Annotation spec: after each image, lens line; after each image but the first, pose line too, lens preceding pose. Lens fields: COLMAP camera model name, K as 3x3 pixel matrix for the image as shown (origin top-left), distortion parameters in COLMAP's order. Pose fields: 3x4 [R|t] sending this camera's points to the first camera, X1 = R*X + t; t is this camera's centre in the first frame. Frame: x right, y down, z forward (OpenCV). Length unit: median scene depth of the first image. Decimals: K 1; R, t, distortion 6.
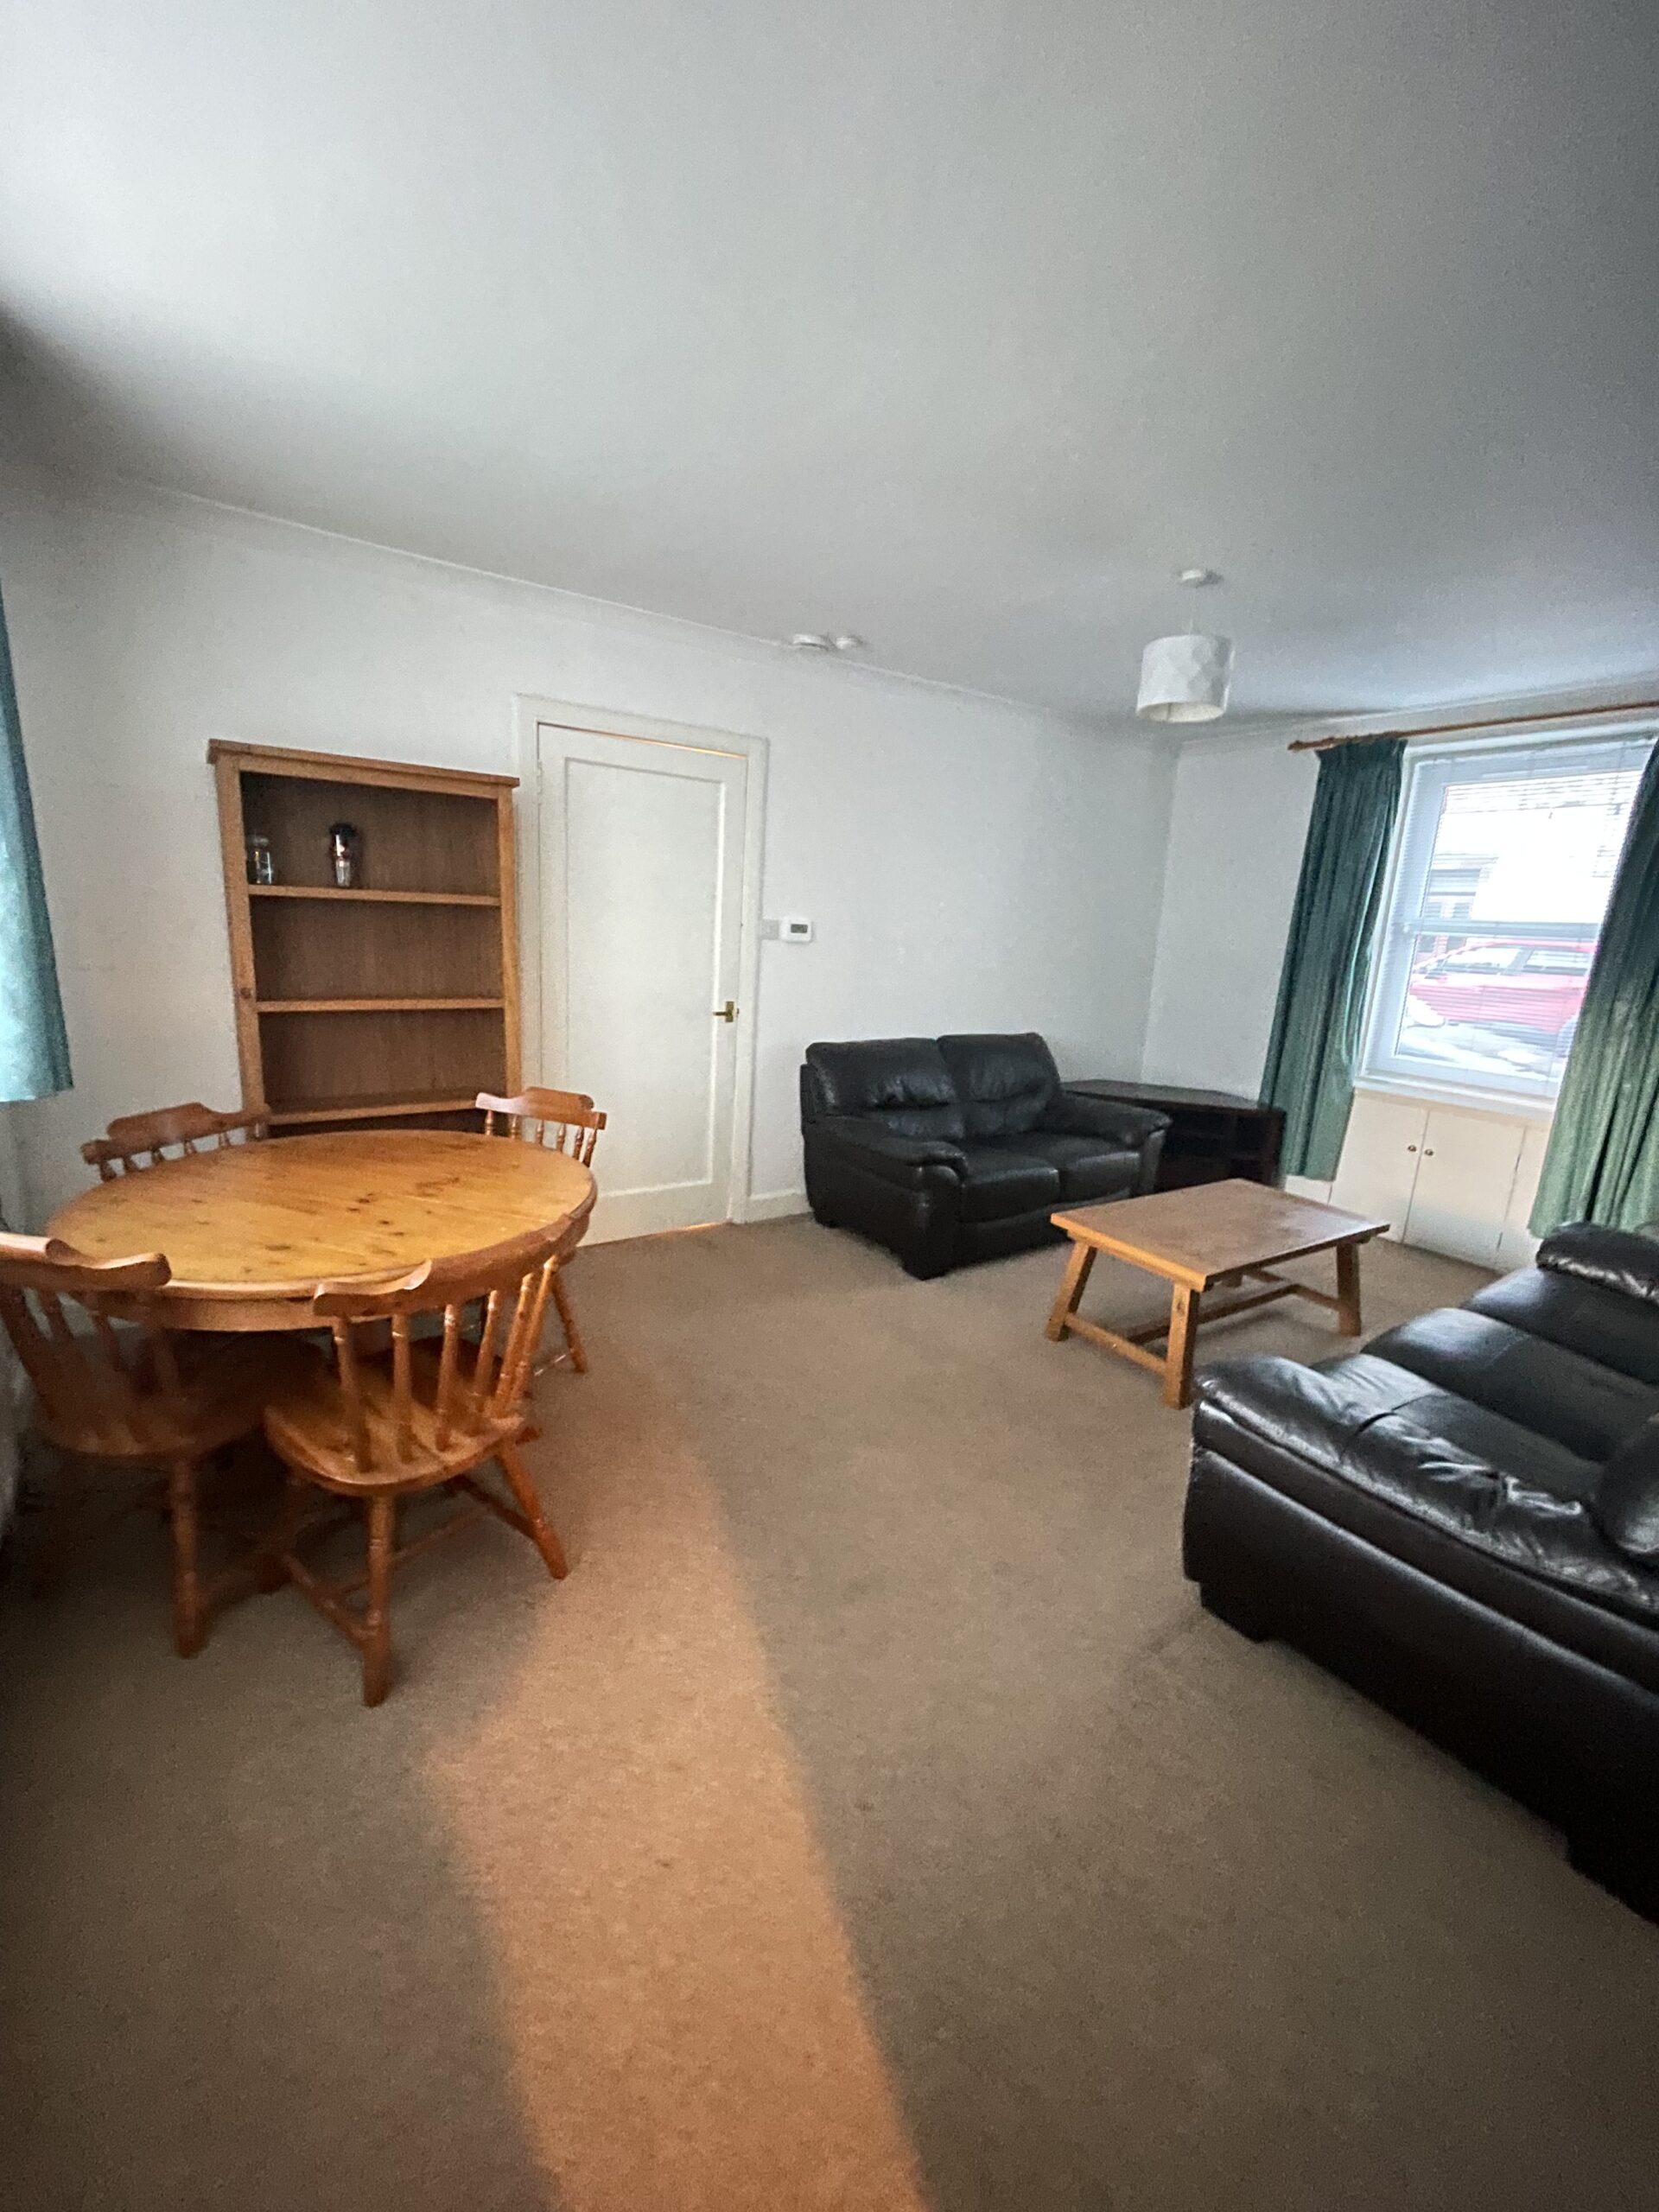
lens RADIAL K [[888.4, 0, 822.1], [0, 888.4, 1103.8], [0, 0, 1]] dist [-0.000689, -0.000115]
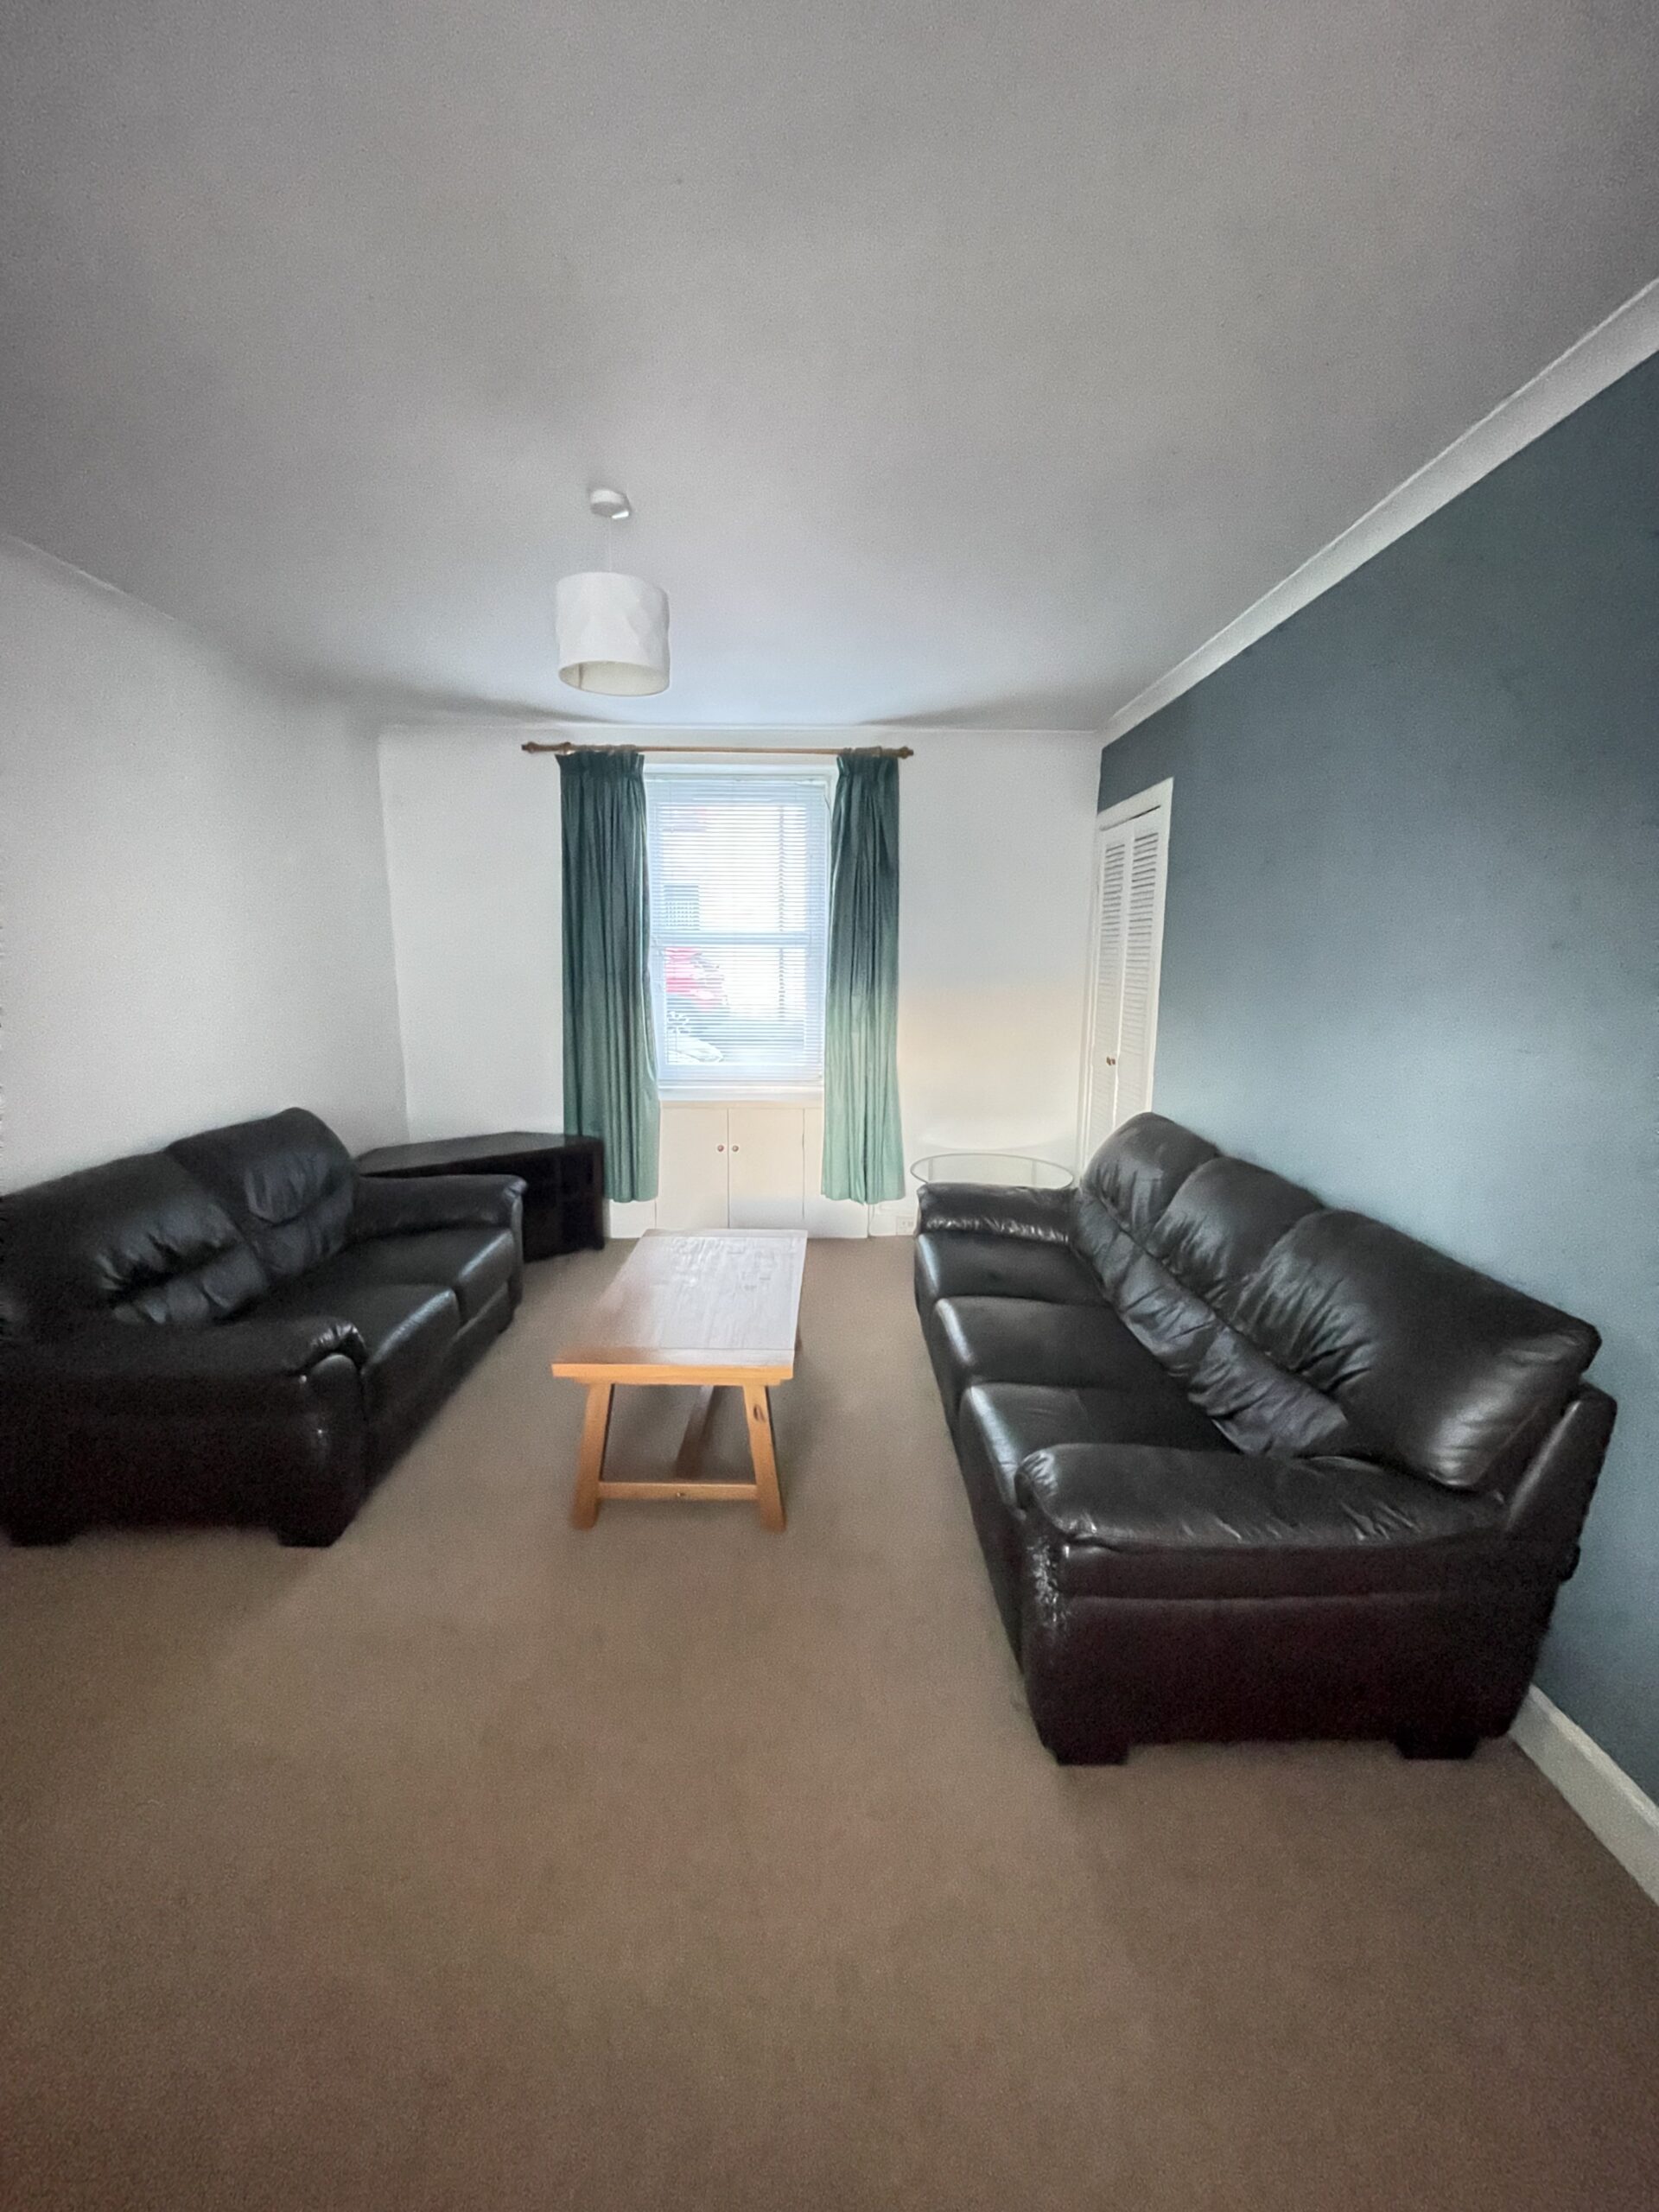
lens RADIAL K [[888.4, 0, 822.1], [0, 888.4, 1103.8], [0, 0, 1]] dist [-0.000689, -0.000115]
pose [[0.554043, -0.185347, 0.811593, -0.118595], [0.191961, 0.977072, 0.092093, -0.076407], [-0.810054, 0.104771, 0.576919, 0.288384]]
